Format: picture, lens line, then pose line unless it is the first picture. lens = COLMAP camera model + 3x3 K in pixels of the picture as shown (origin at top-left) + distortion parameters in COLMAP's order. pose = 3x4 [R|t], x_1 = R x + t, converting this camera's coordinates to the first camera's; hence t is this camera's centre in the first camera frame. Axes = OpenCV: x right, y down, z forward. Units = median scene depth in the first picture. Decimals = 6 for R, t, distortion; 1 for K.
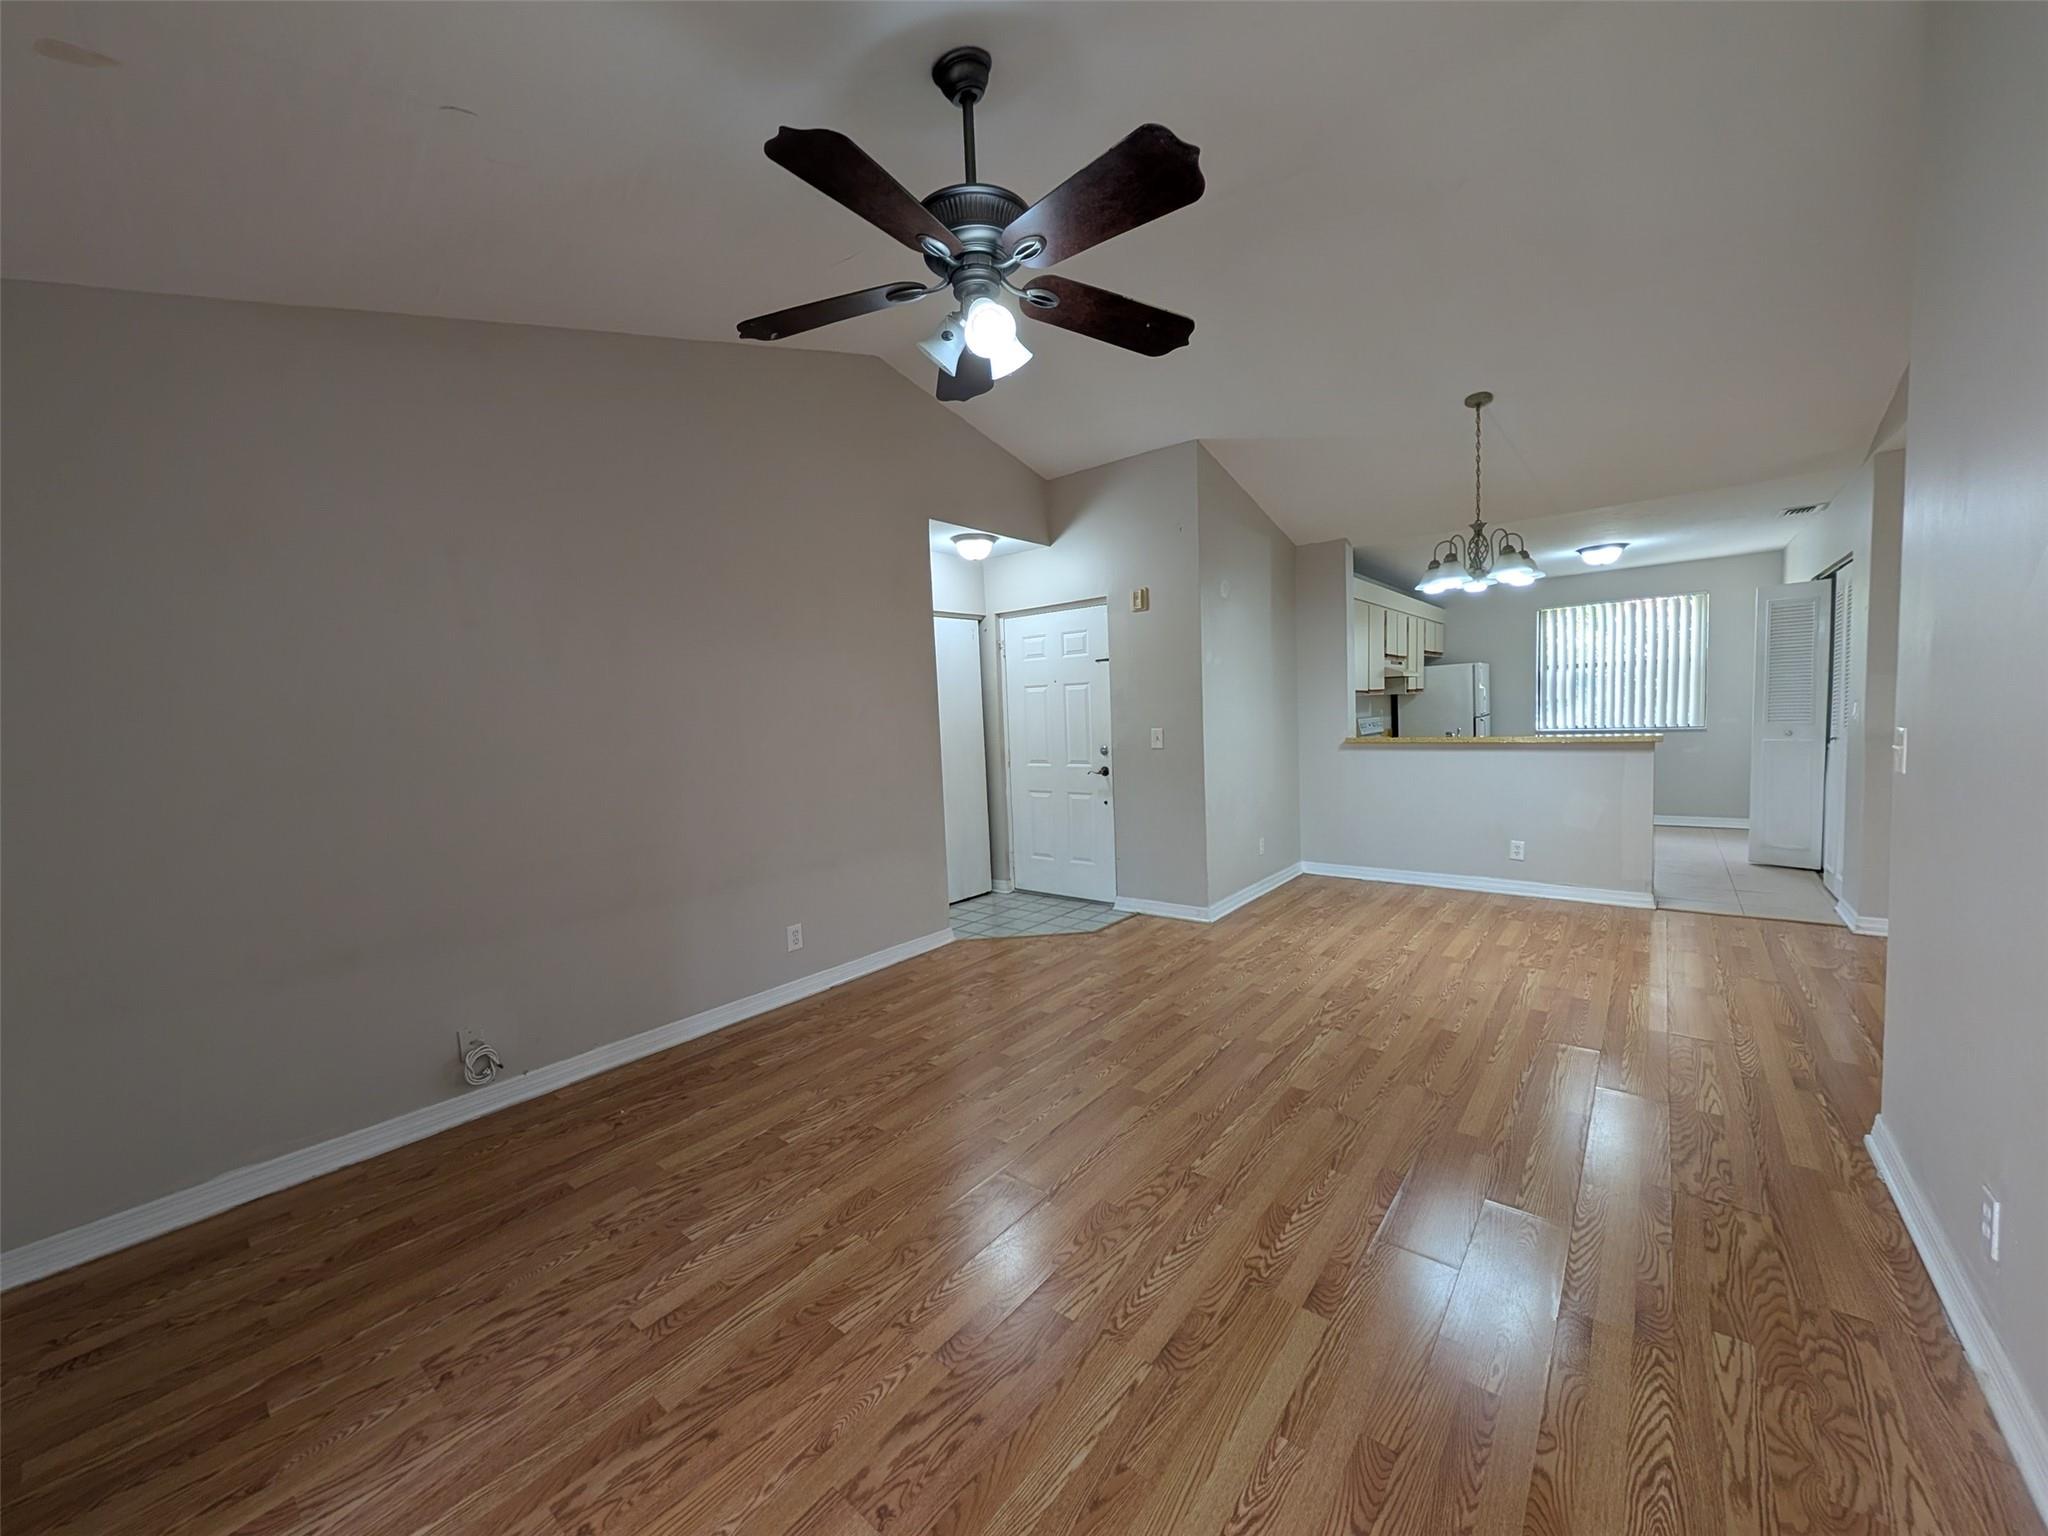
lens RADIAL K [[788.8, 0, 1026.7], [0, 788.8, 763.7], [0, 0, 1]] dist [0.004014, -0.000002]
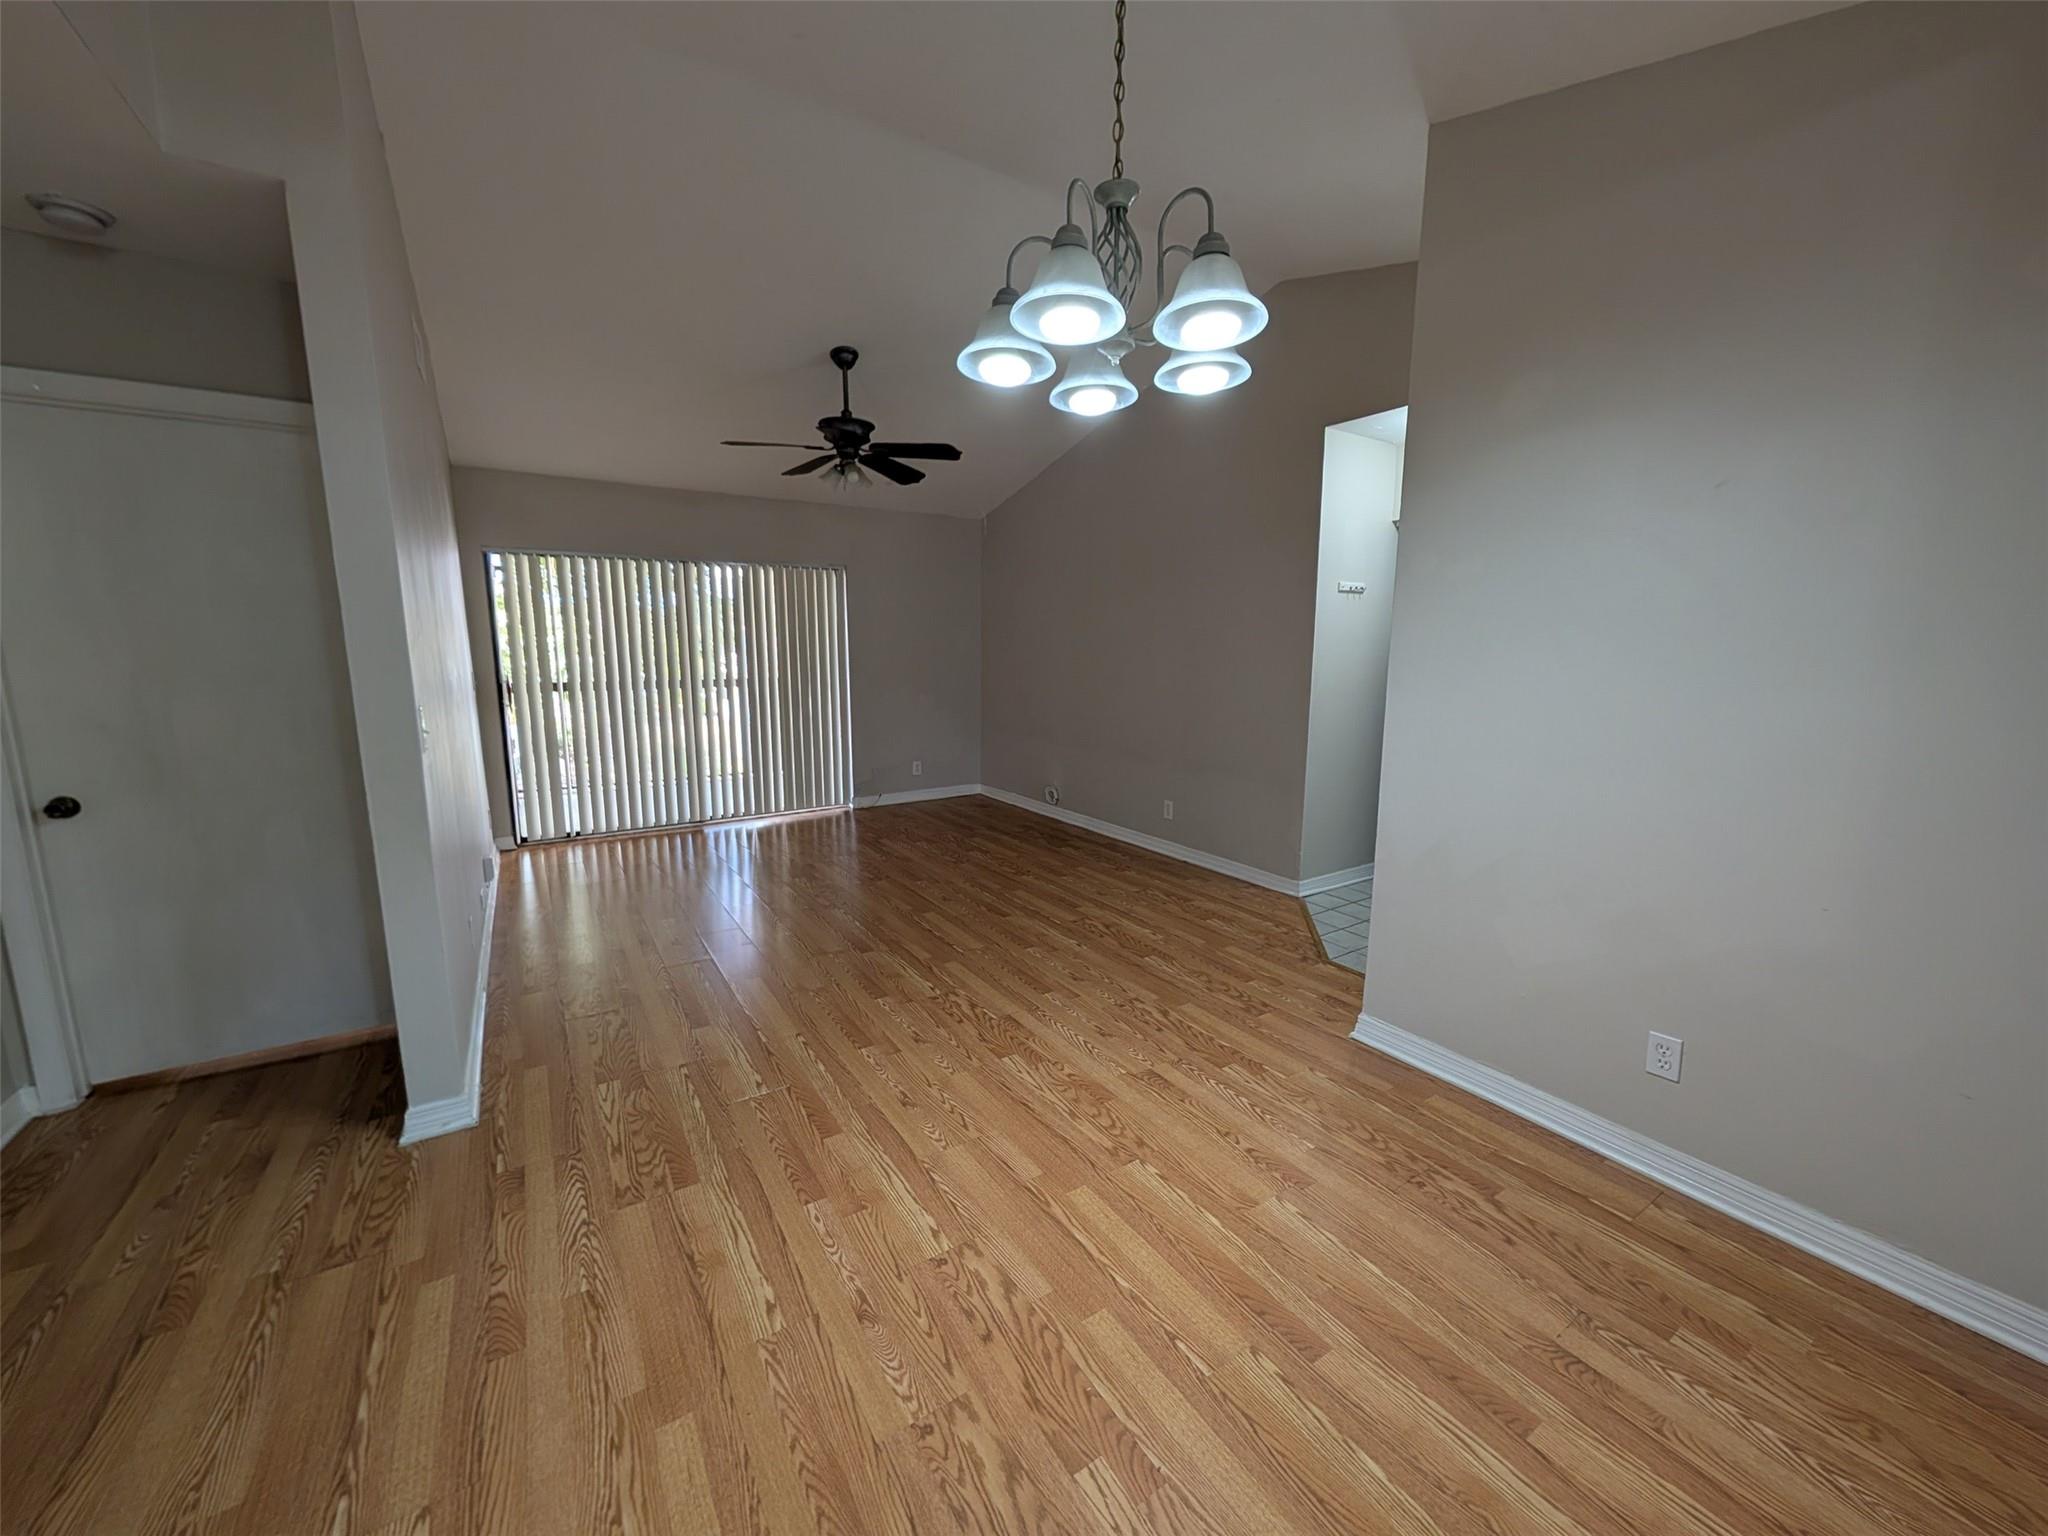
lens RADIAL K [[788.8, 0, 1027.8], [0, 788.8, 761.9], [0, 0, 1]] dist [0.004014, -0.000002]
pose [[-0.325386, 0.180874, -0.928121, 1.018368], [-0.052655, 0.976546, 0.208771, -0.131109], [0.944114, 0.116801, -0.308230, 1.161831]]
